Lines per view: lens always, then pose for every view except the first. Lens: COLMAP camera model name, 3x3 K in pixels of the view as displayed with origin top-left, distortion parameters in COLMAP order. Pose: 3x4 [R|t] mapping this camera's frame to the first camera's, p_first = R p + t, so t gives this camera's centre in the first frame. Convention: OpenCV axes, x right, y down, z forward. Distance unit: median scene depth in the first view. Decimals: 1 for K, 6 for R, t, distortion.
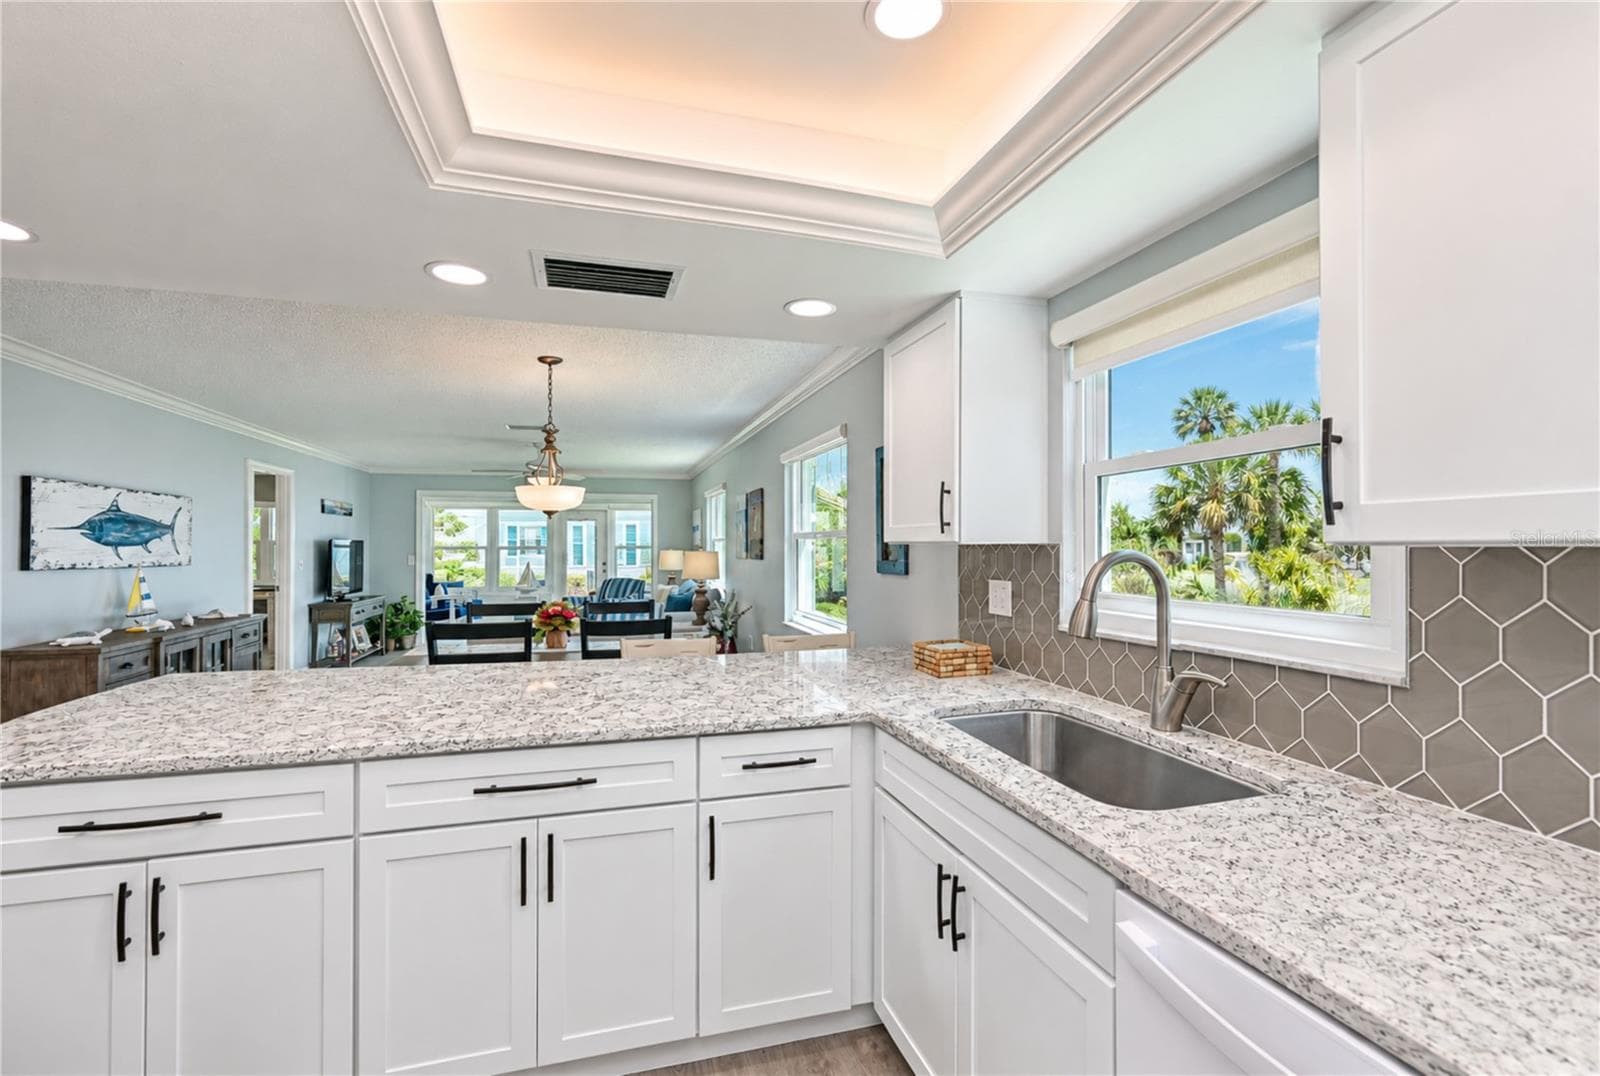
lens RADIAL K [[669.2, 0, 813.3], [0, 669.2, 534.4], [0, 0, 1]] dist [-0.012994, 0.001989]
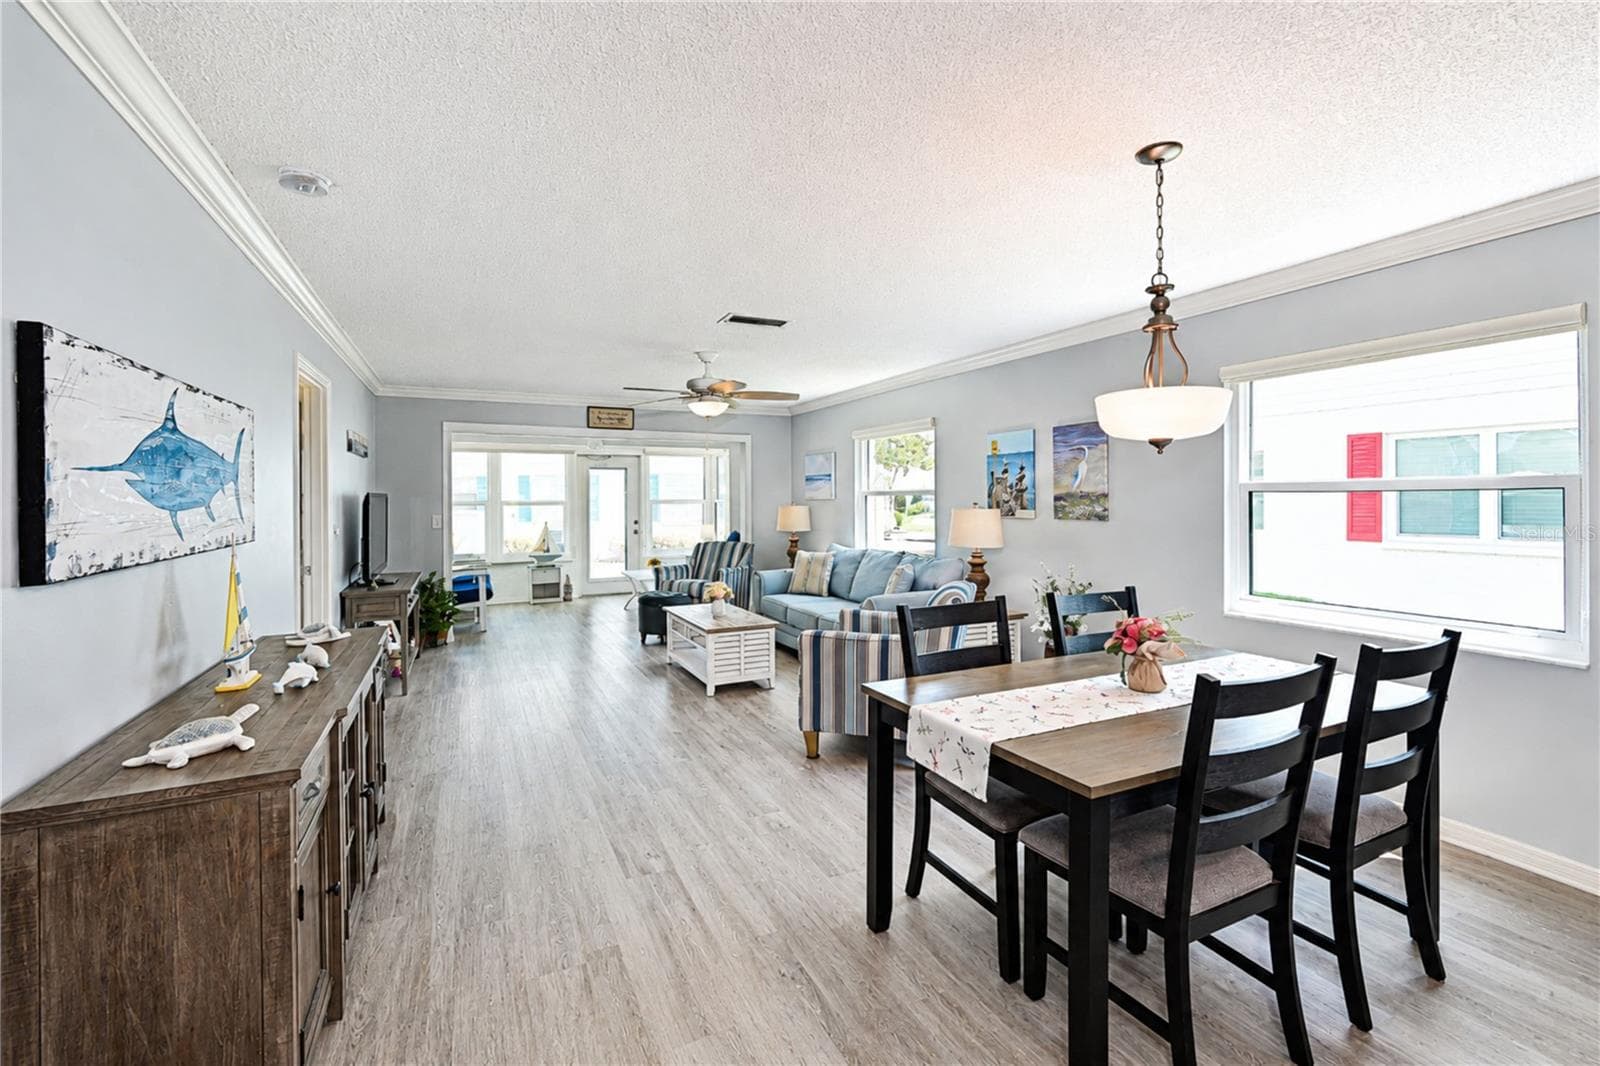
lens RADIAL K [[662.1, 0, 785.0], [0, 662.1, 491.7], [0, 0, 1]] dist [-0.003484, -0.000497]
pose [[0.982728, -0.003121, 0.185028, -0.756410], [0.001200, 0.999944, 0.010491, 0.000795], [-0.185050, -0.010087, 0.982677, 0.506473]]
